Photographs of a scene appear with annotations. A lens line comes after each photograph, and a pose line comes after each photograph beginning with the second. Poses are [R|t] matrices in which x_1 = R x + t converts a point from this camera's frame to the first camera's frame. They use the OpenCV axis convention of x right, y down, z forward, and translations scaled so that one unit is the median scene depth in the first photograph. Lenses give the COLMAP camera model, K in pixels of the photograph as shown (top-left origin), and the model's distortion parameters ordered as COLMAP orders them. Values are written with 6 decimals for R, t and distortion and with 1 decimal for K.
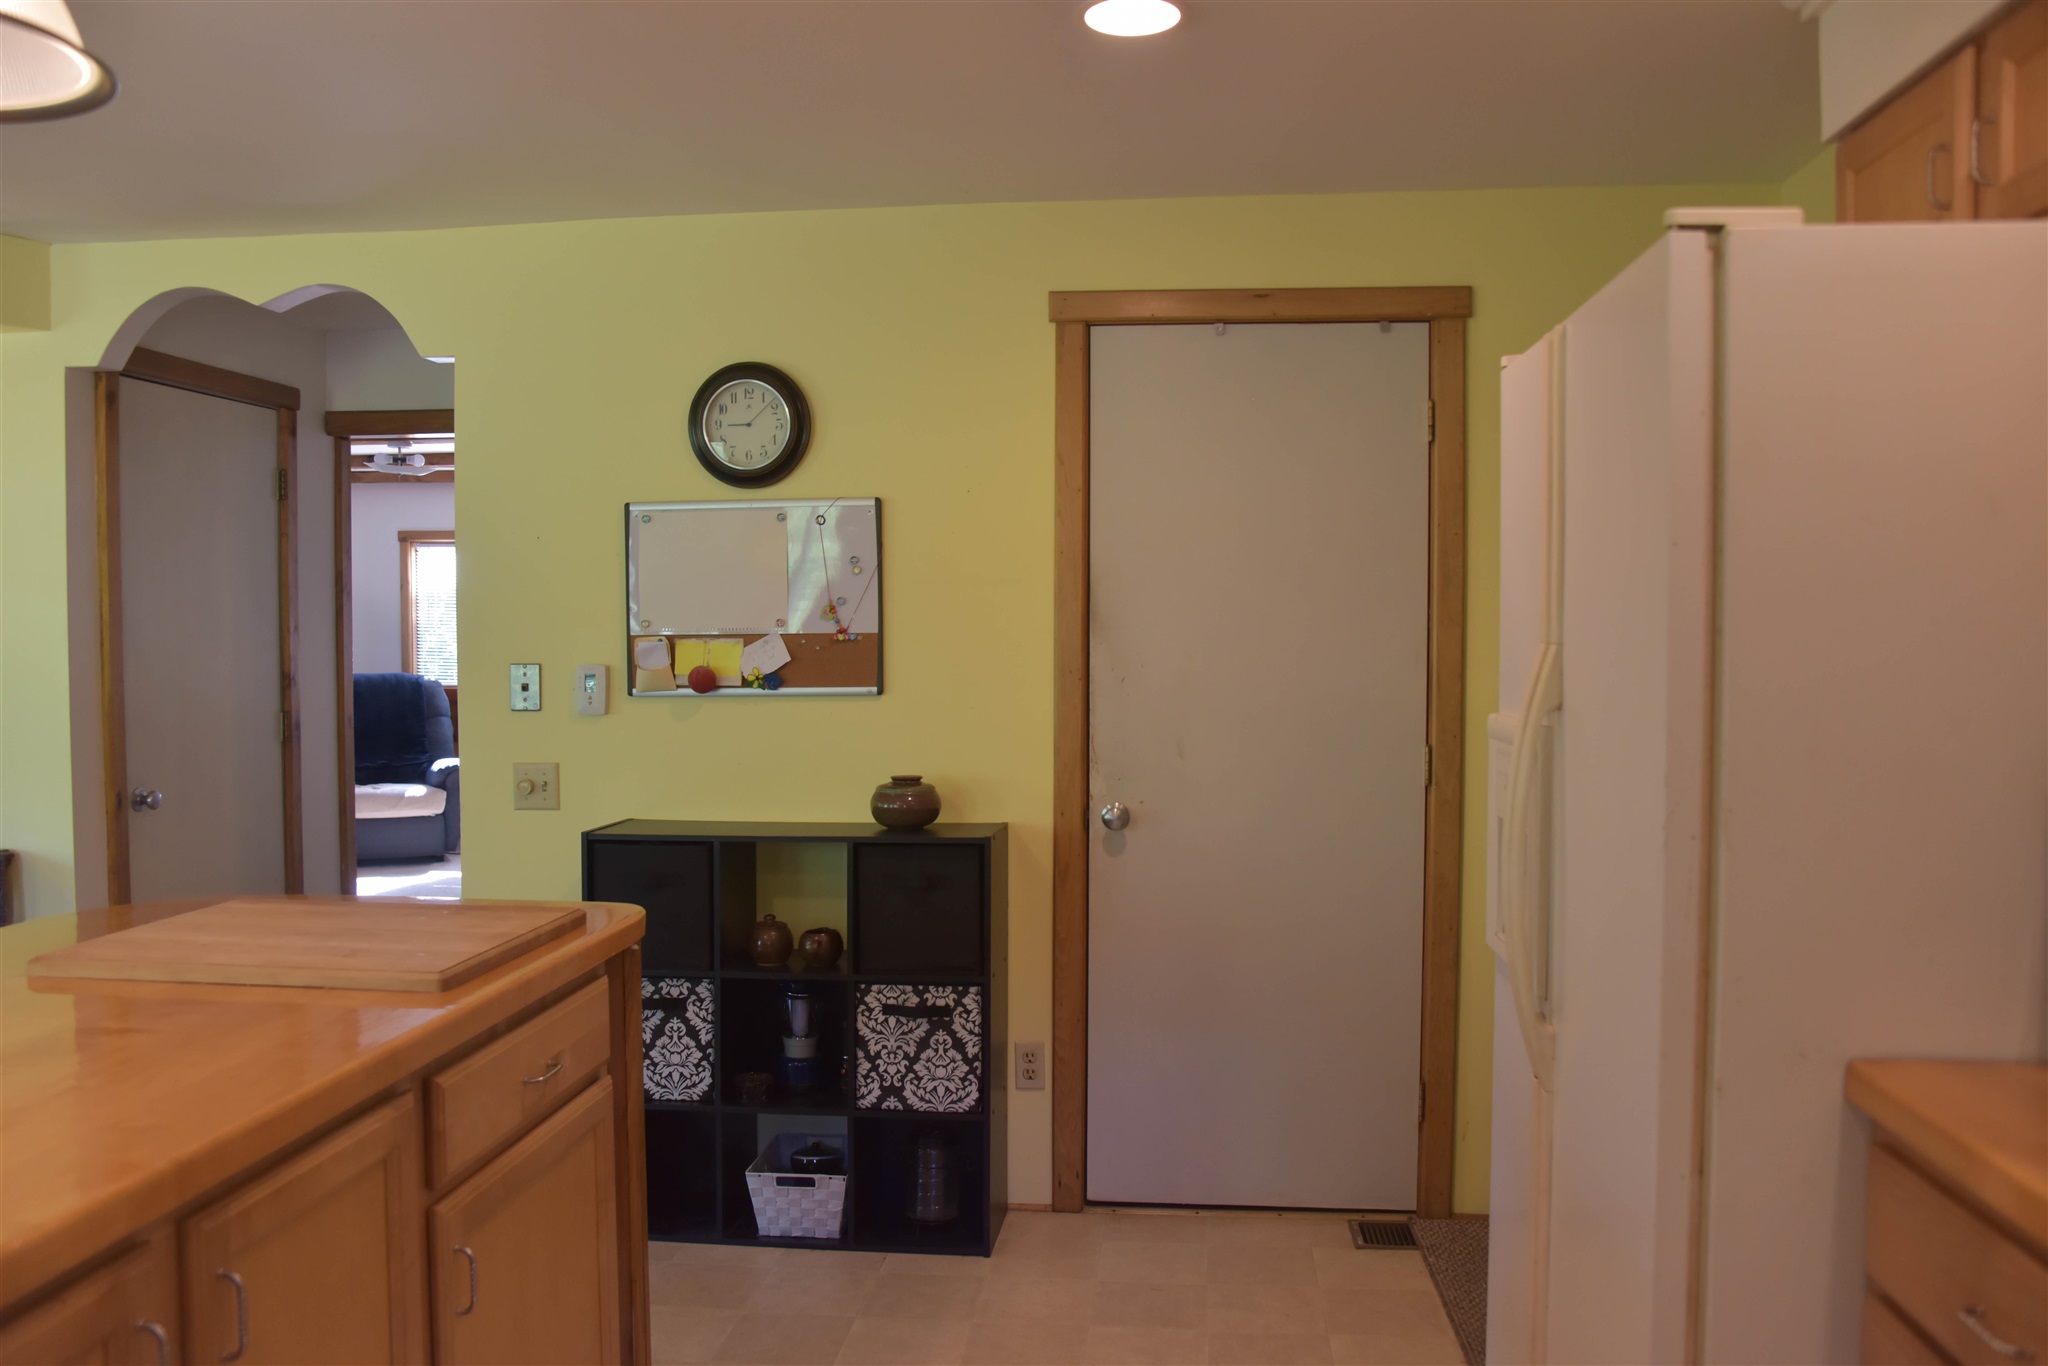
lens RADIAL K [[1633.3, 0, 1023.8], [0, 1633.3, 683.1], [0, 0, 1]] dist [-0.092413, 0.051117]
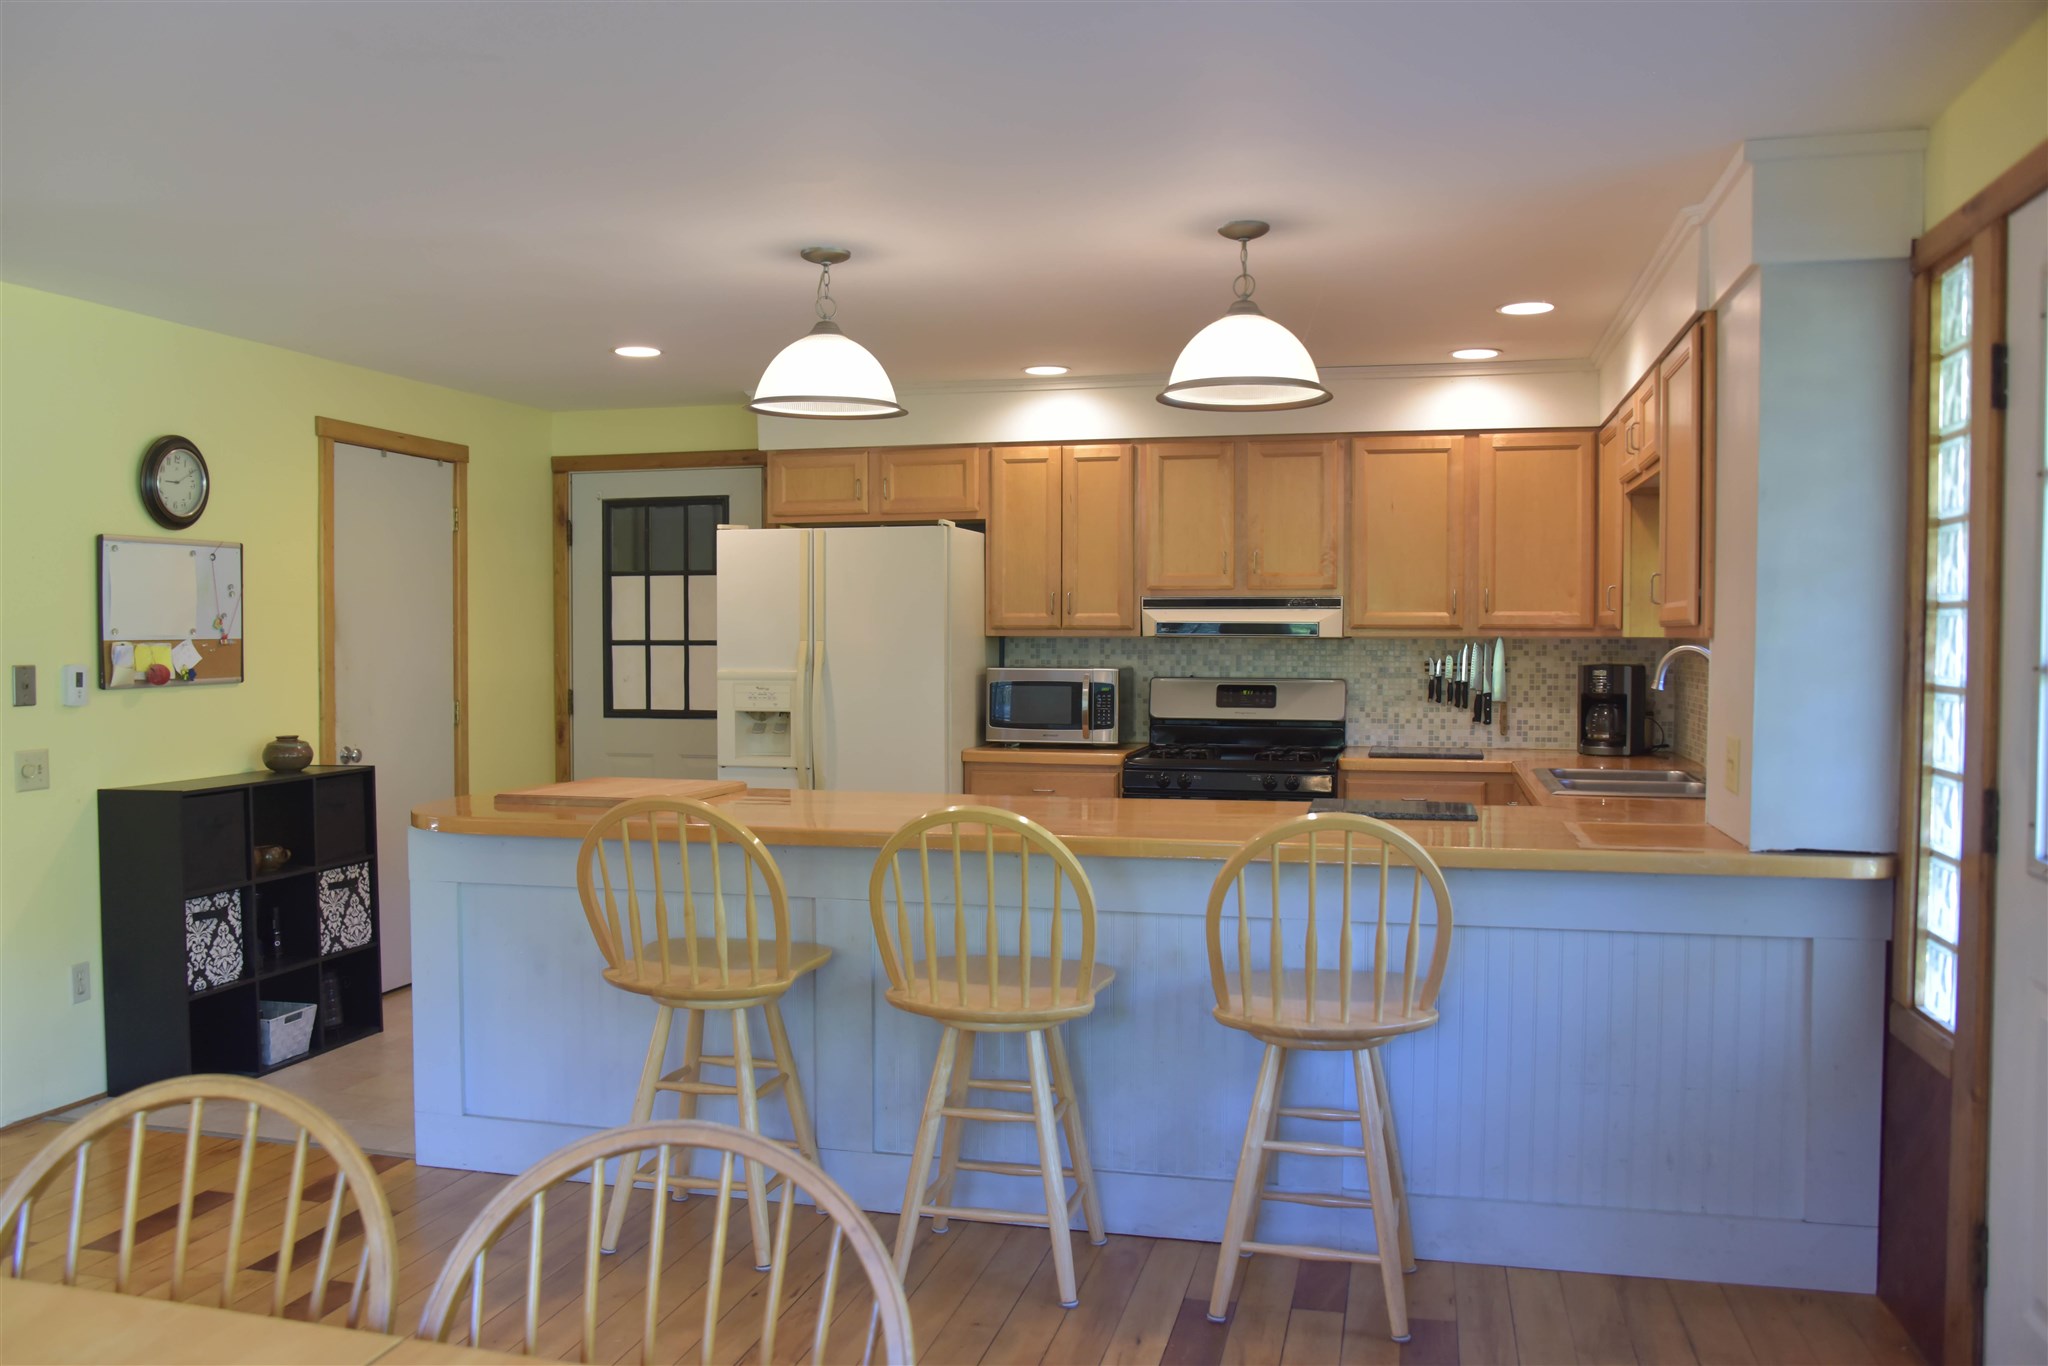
lens RADIAL K [[1633.3, 0, 1022.8], [0, 1633.3, 678.9], [0, 0, 1]] dist [-0.092413, 0.051117]
pose [[0.139578, -0.026165, 0.989865, -1.442759], [0.032968, 0.999219, 0.021764, -0.004050], [-0.989662, 0.029596, 0.140332, 0.142212]]
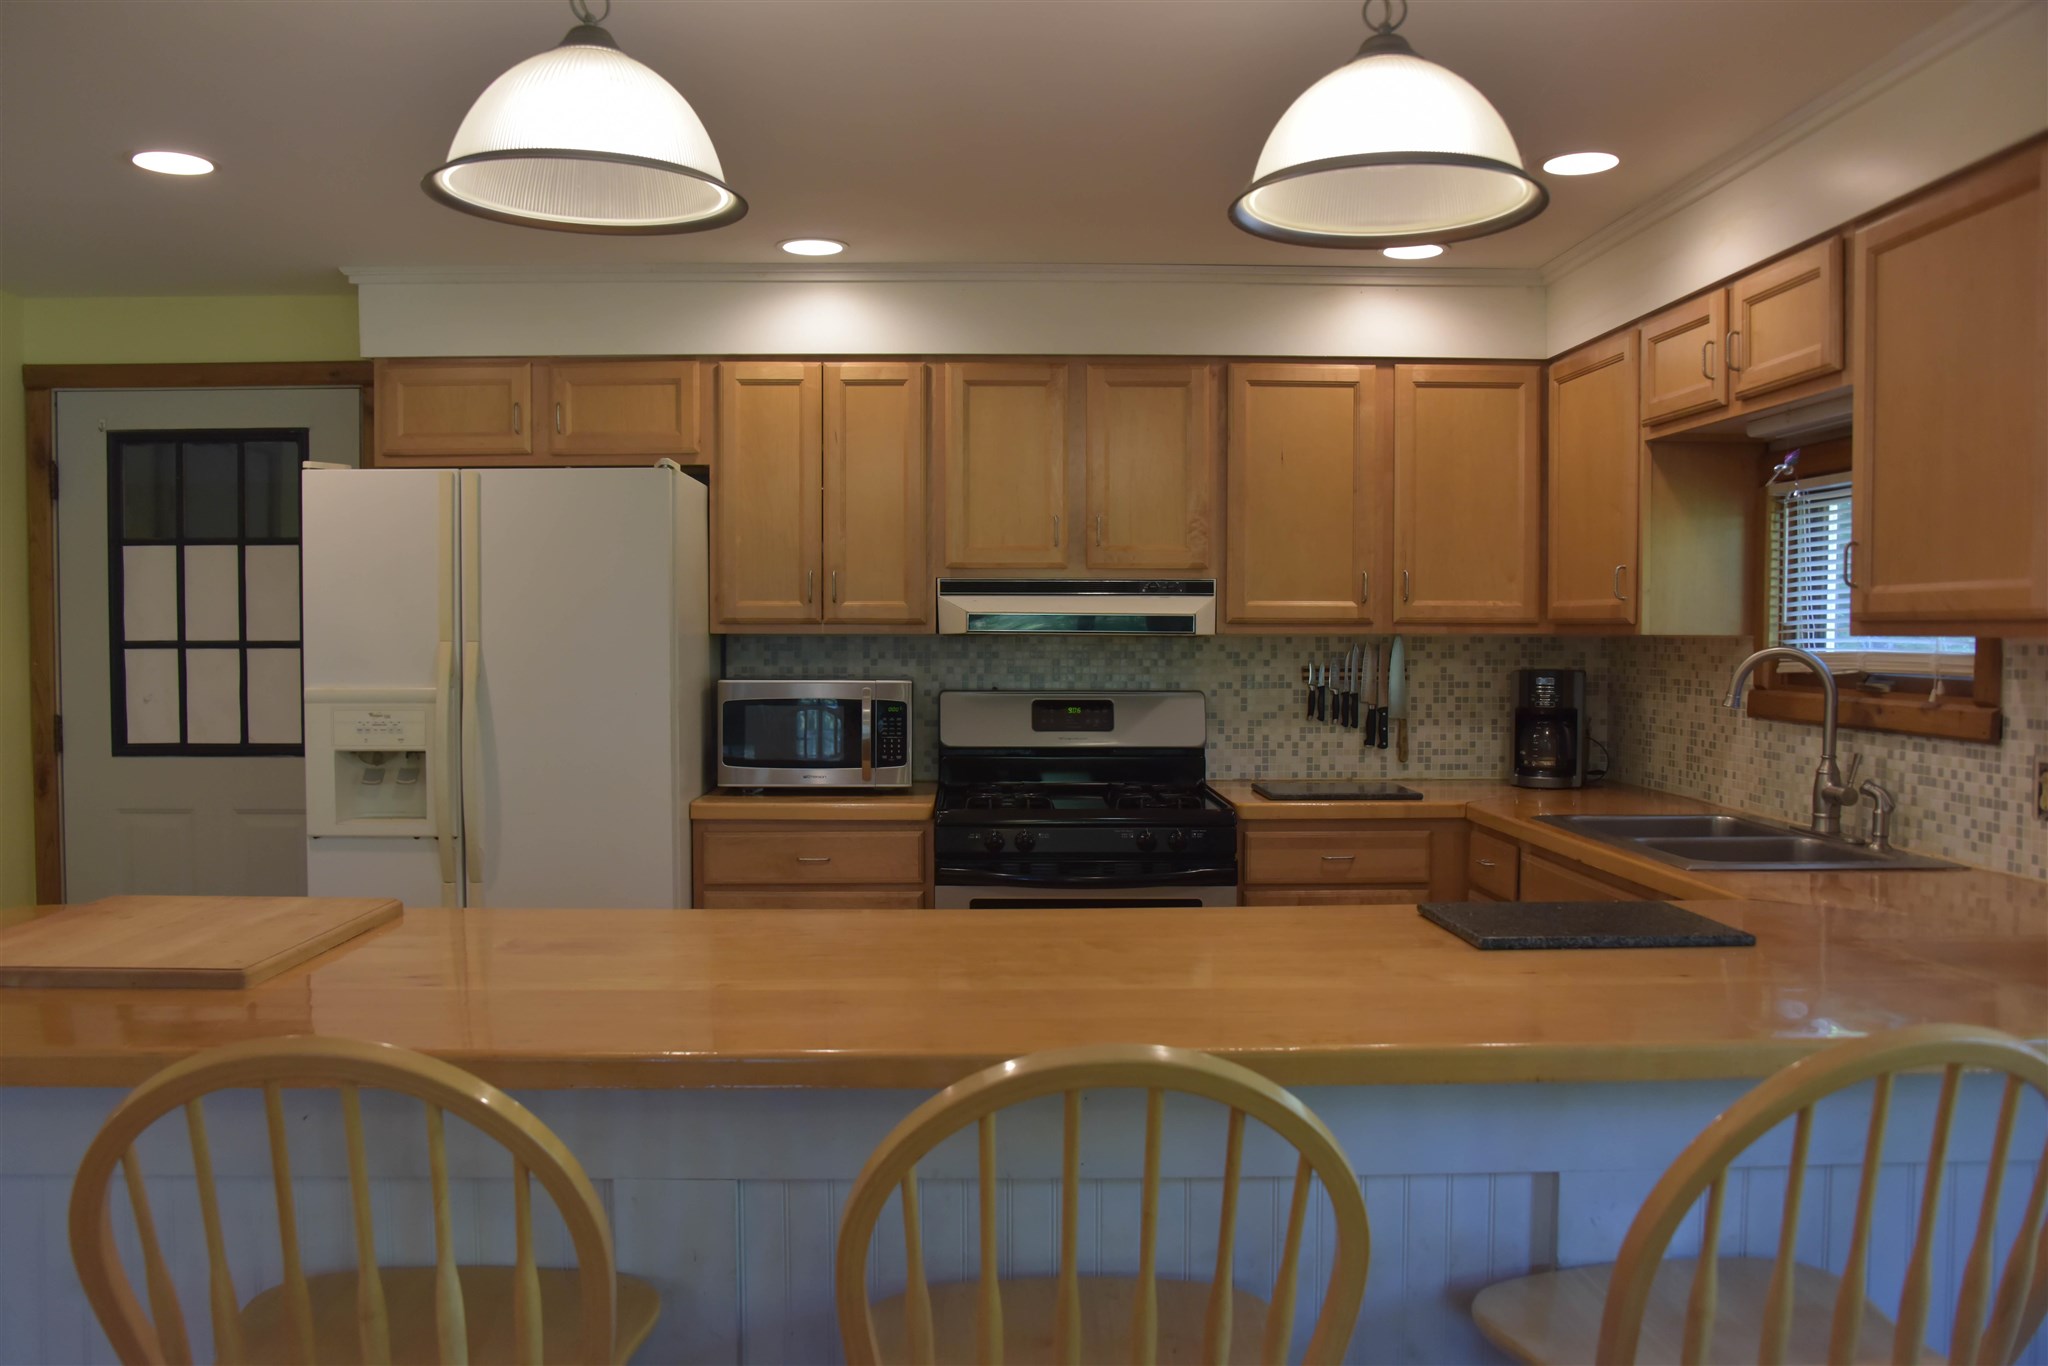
lens RADIAL K [[1633.3, 0, 1021.7], [0, 1633.3, 686.0], [0, 0, 1]] dist [-0.092413, 0.051117]
pose [[-0.129305, -0.032969, 0.991057, -1.060979], [0.033441, 0.998734, 0.037587, -0.010261], [-0.991041, 0.038002, -0.128039, 0.303933]]
